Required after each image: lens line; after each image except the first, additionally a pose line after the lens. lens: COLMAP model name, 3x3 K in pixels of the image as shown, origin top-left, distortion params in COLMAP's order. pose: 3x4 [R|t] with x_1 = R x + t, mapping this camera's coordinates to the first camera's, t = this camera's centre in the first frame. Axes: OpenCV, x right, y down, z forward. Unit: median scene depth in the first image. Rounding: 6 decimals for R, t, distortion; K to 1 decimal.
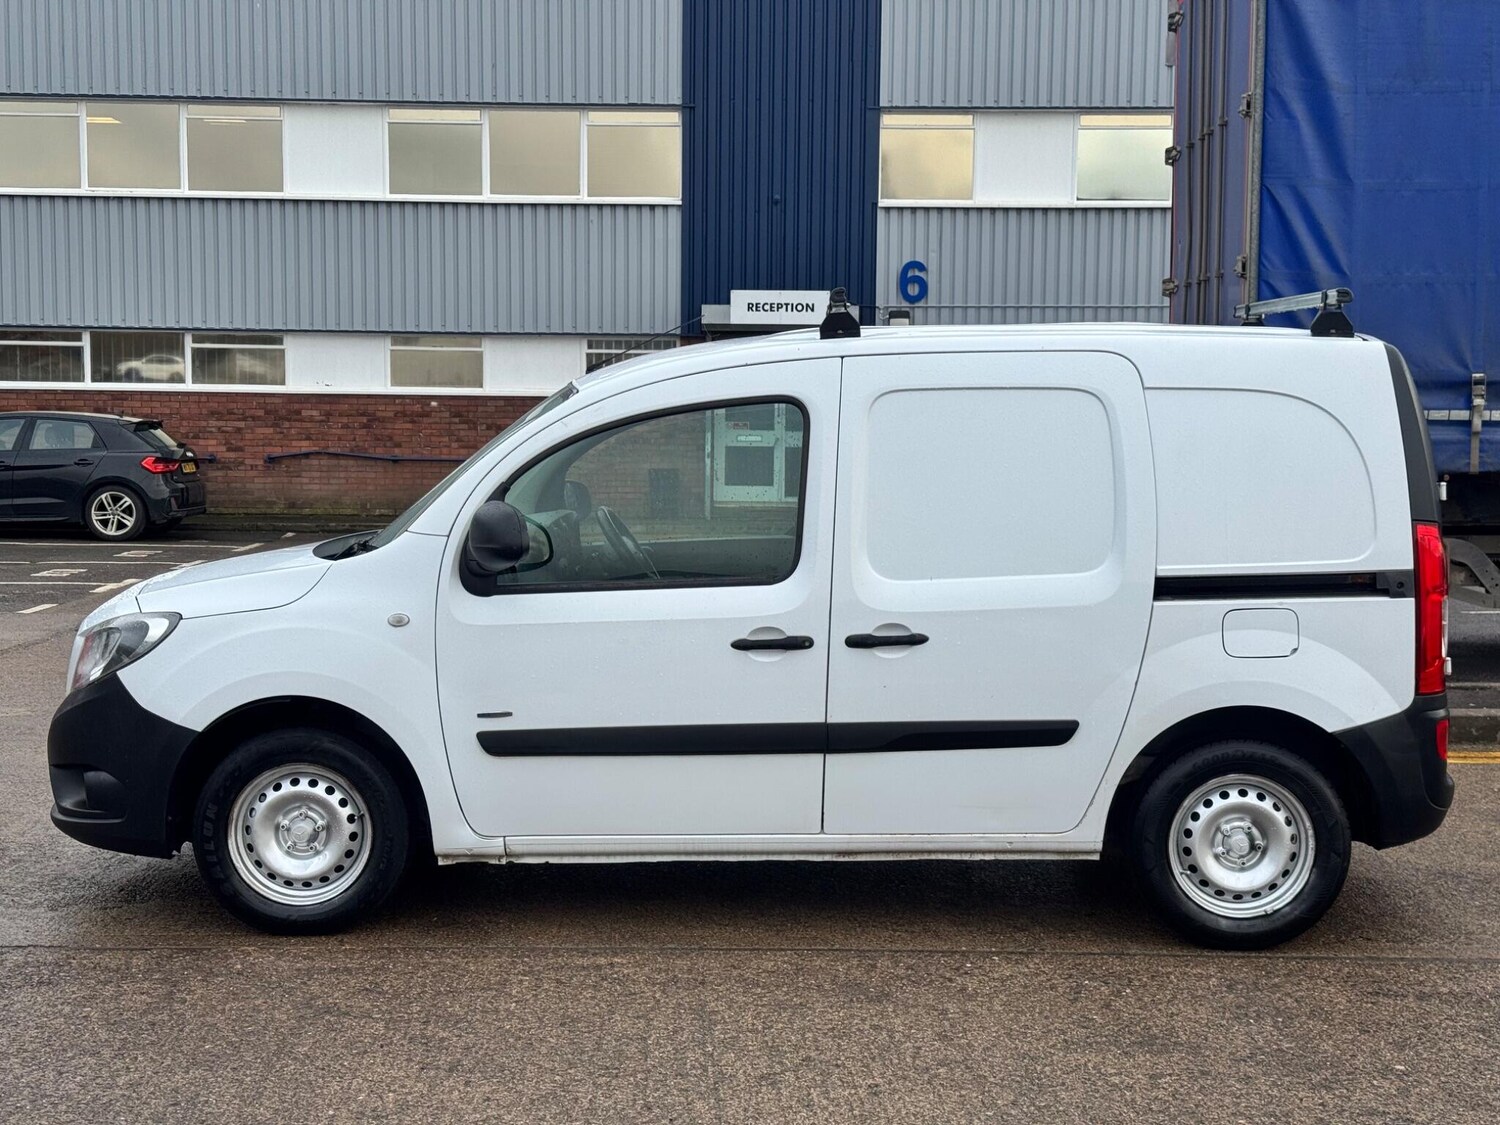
lens RADIAL K [[2107.4, 0, 748.7], [0, 2107.4, 584.5], [0, 0, 1]] dist [0.121910, 0.000000]
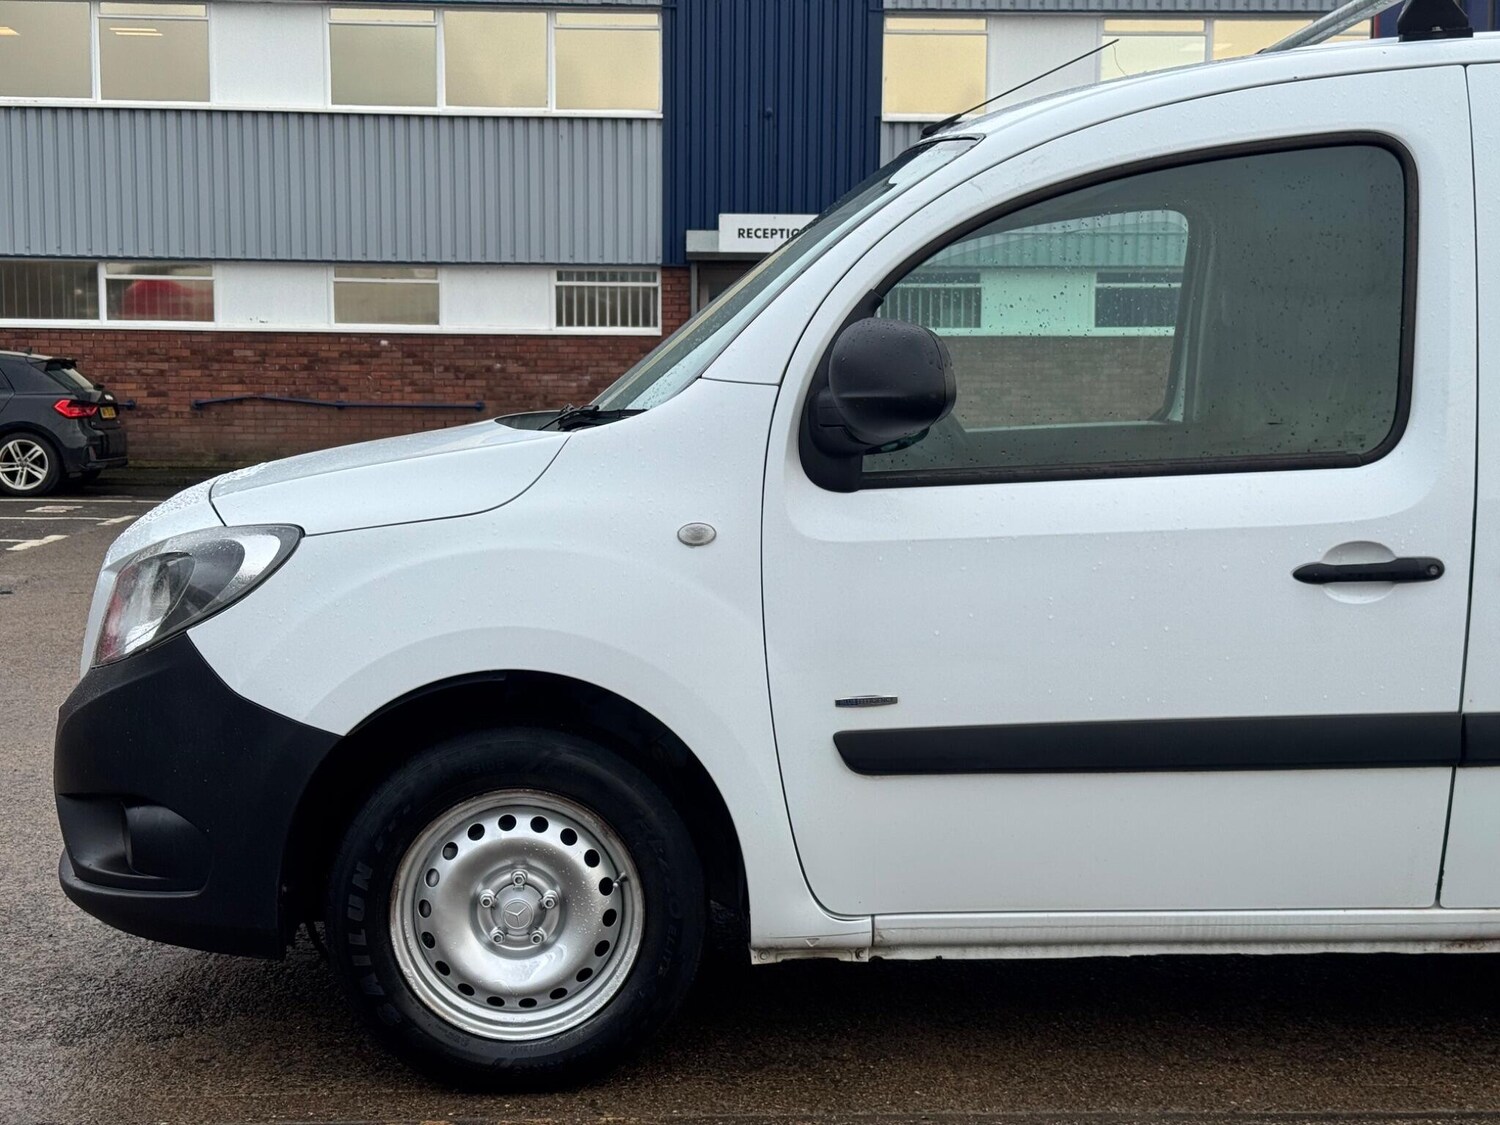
lens RADIAL K [[2107.4, 0, 735.5], [0, 2107.4, 572.0], [0, 0, 1]] dist [0.121910, 0.000000]
pose [[0.998931, -0.006859, 0.045706, -0.177667], [0.006530, 0.999952, 0.007344, 0.022246], [-0.045754, -0.007037, 0.998928, 0.432454]]
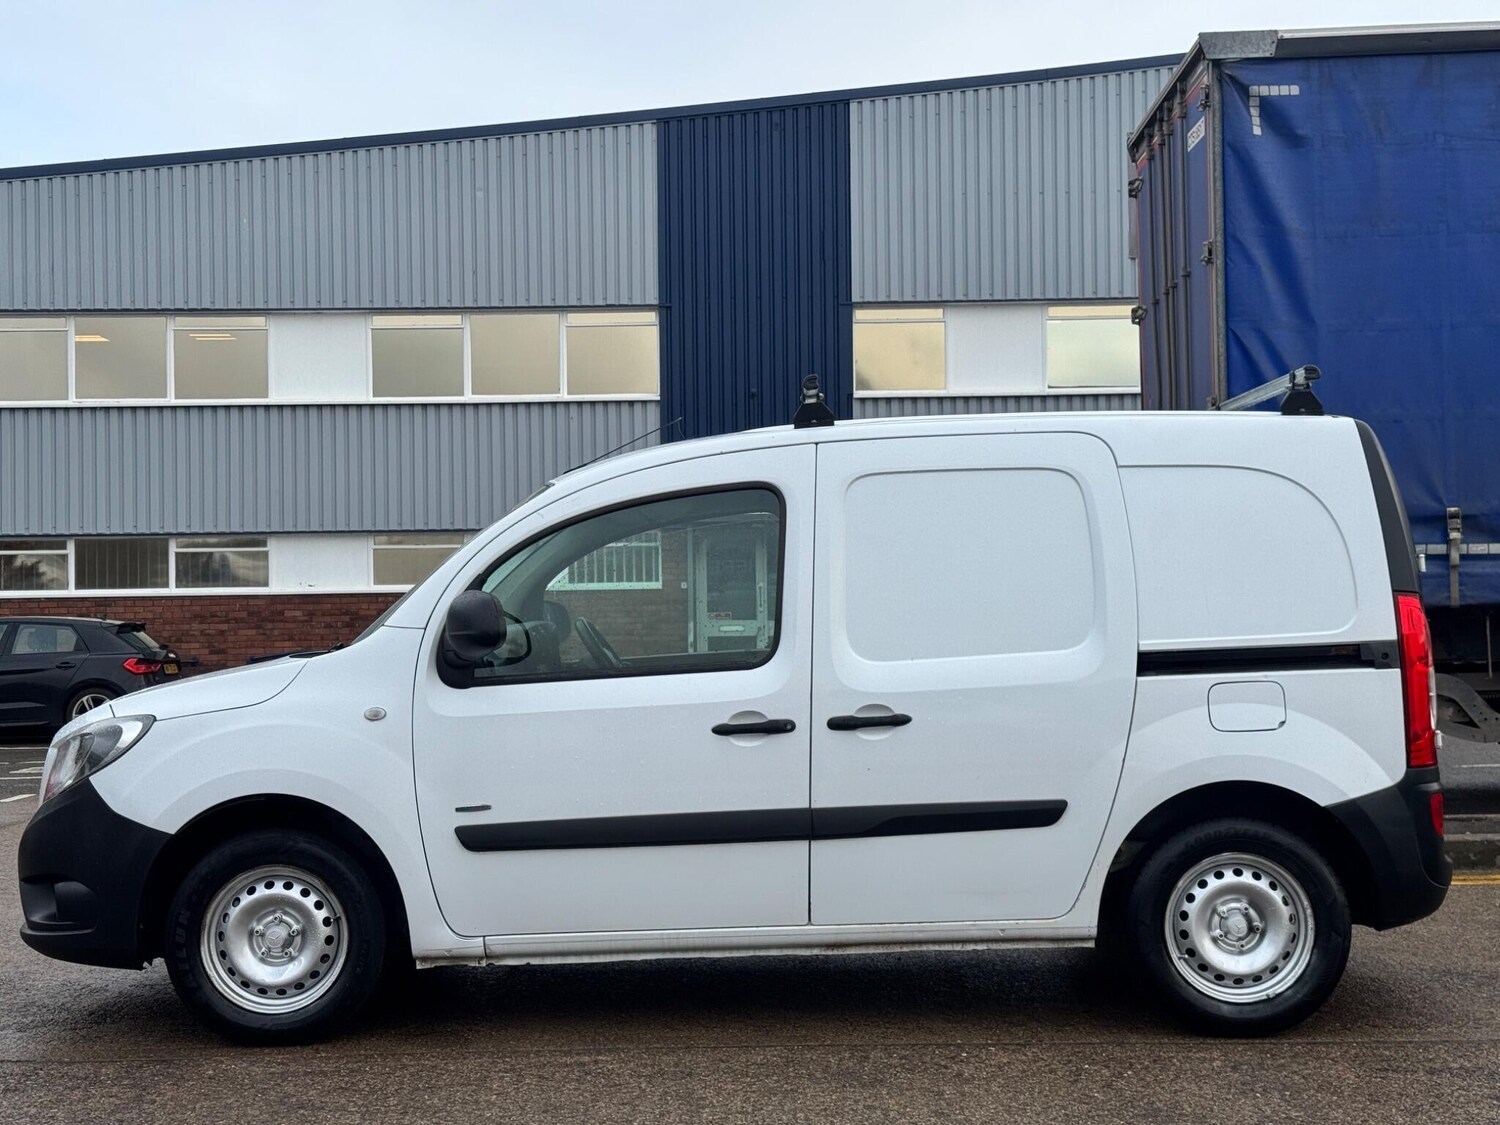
lens RADIAL K [[2107.4, 0, 737.1], [0, 2107.4, 568.7], [0, 0, 1]] dist [0.121910, 0.000000]
pose [[0.999739, -0.022666, 0.002972, 0.002078], [0.022856, 0.993439, -0.112055, 0.062681], [-0.000413, 0.112093, 0.993698, 0.009319]]
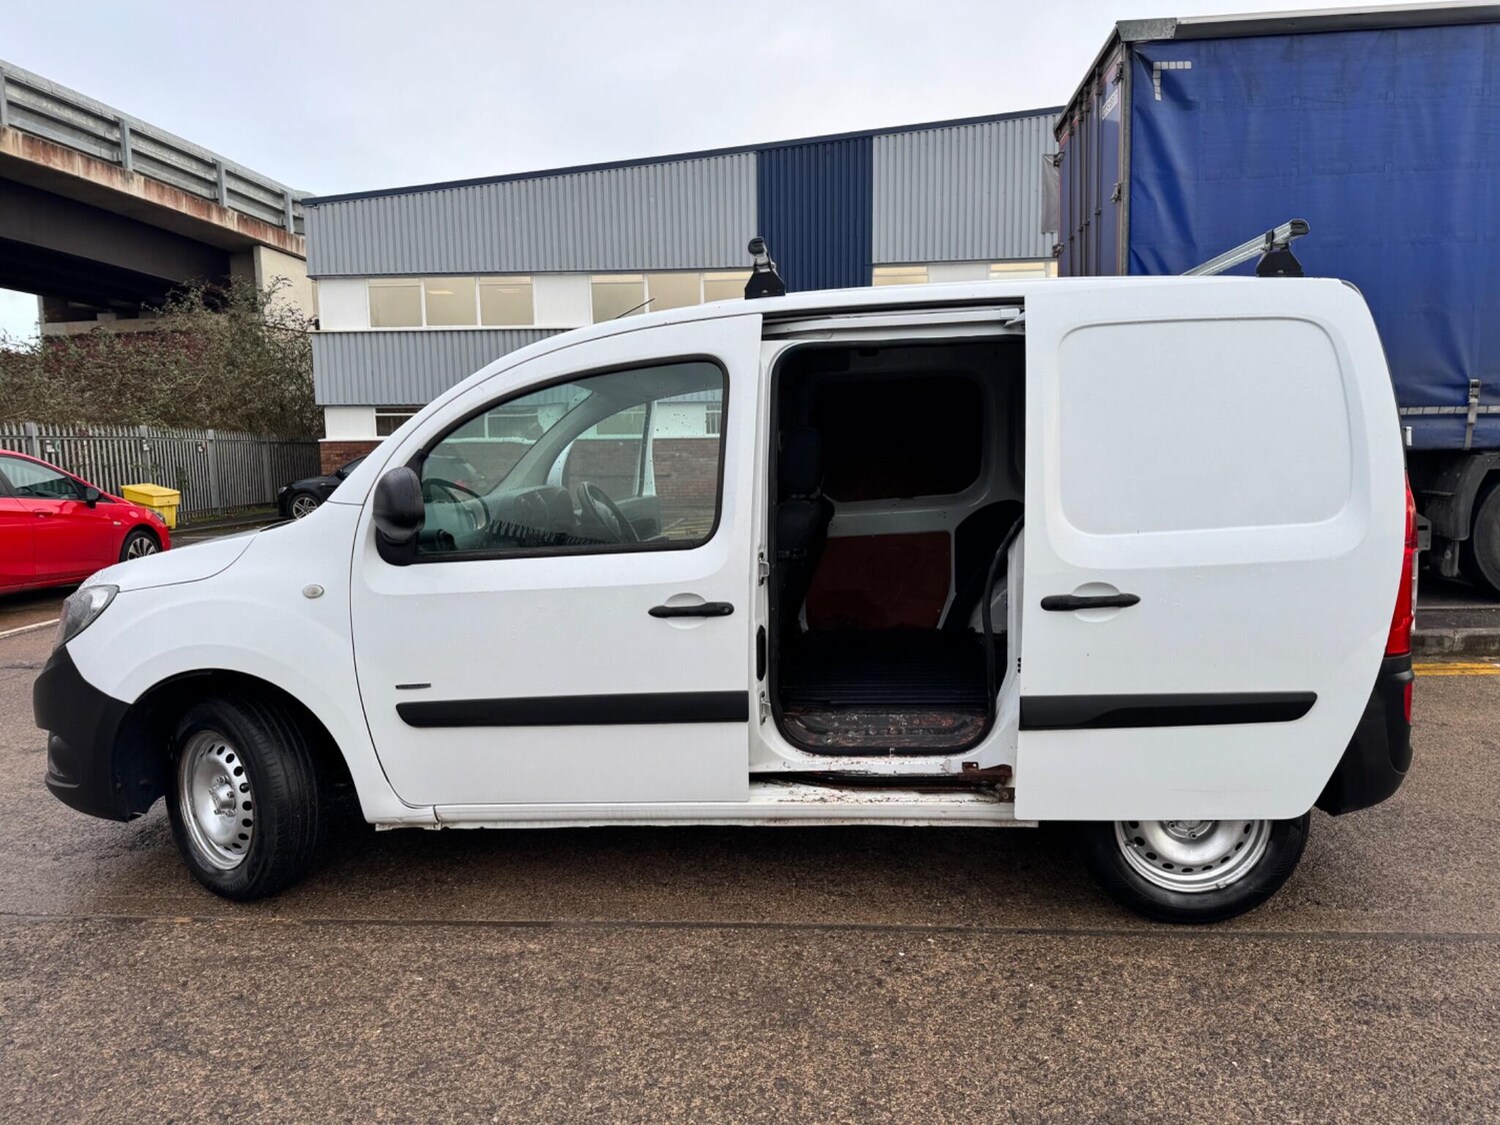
lens RADIAL K [[1065.1, 0, 750.5], [0, 1065.1, 572.3], [0, 0, 1]] dist [0.031673, -0.038486]
pose [[0.997667, -0.015353, -0.066517, 0.068468], [0.017240, 0.999462, 0.027894, -0.002513], [0.066053, -0.028975, 0.997395, 0.508681]]
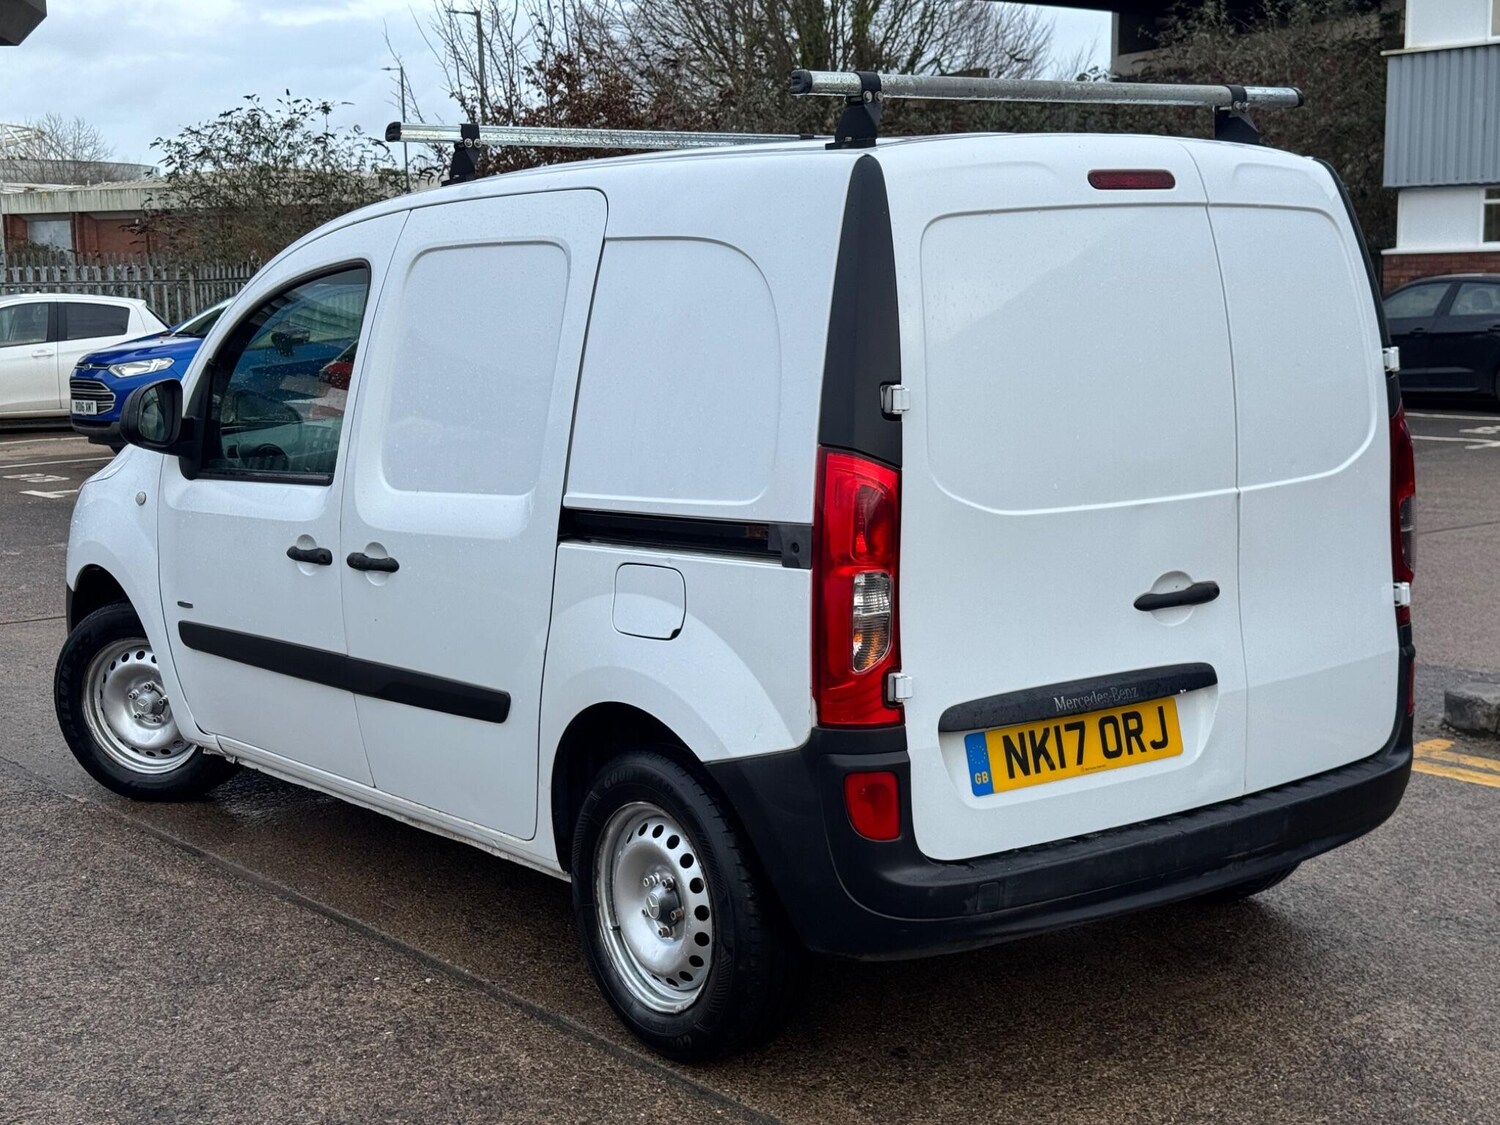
lens RADIAL K [[2094.2, 0, 704.2], [0, 2094.2, 546.1], [0, 0, 1]] dist [0.087265, 0.000000]
pose [[0.620408, 0.082009, -0.779980, 0.750727], [-0.045657, 0.996608, 0.068469, -0.039983], [0.782949, -0.006867, 0.622048, 0.581101]]
